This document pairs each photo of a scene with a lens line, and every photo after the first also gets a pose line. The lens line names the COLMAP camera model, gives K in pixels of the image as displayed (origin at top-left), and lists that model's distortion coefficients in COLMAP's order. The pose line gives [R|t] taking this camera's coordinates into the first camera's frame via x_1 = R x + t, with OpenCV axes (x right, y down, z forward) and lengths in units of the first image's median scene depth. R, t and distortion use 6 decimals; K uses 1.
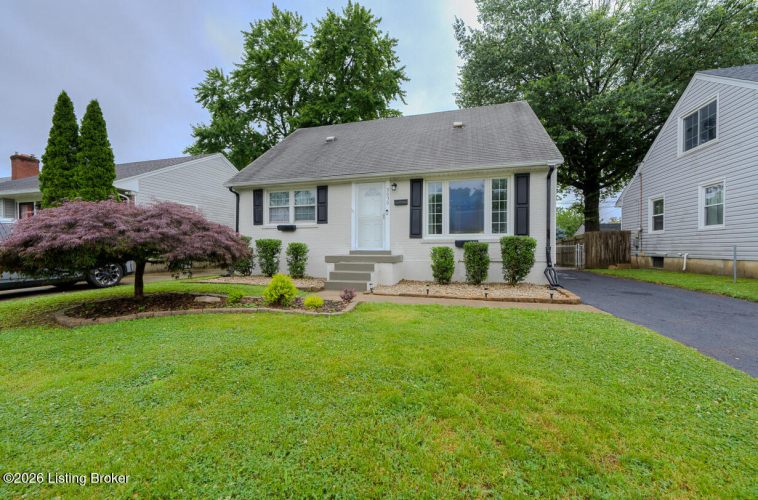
lens RADIAL K [[307.7, 0, 389.8], [0, 307.7, 250.9], [0, 0, 1]] dist [-0.001588, -0.000044]
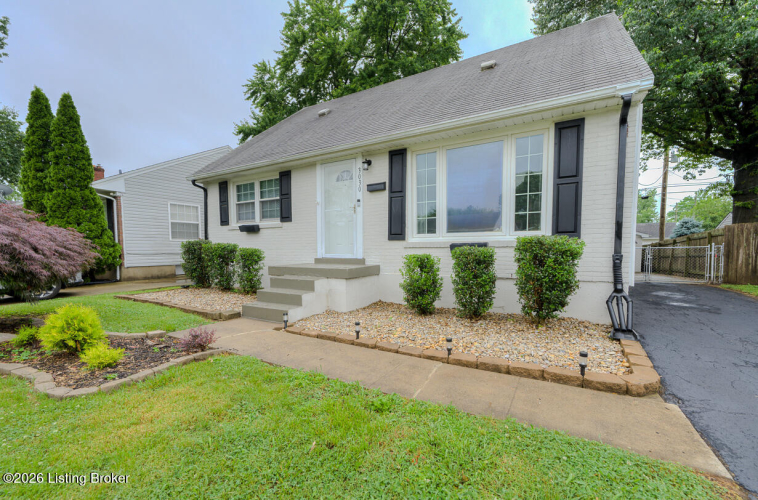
lens RADIAL K [[321.7, 0, 388.8], [0, 321.7, 267.7], [0, 0, 1]] dist [-0.000452, -0.000076]
pose [[0.964594, 0.012015, -0.263467, 0.235575], [0.002904, 0.998417, 0.056166, -0.019877], [0.263725, -0.054943, 0.963032, 0.299273]]
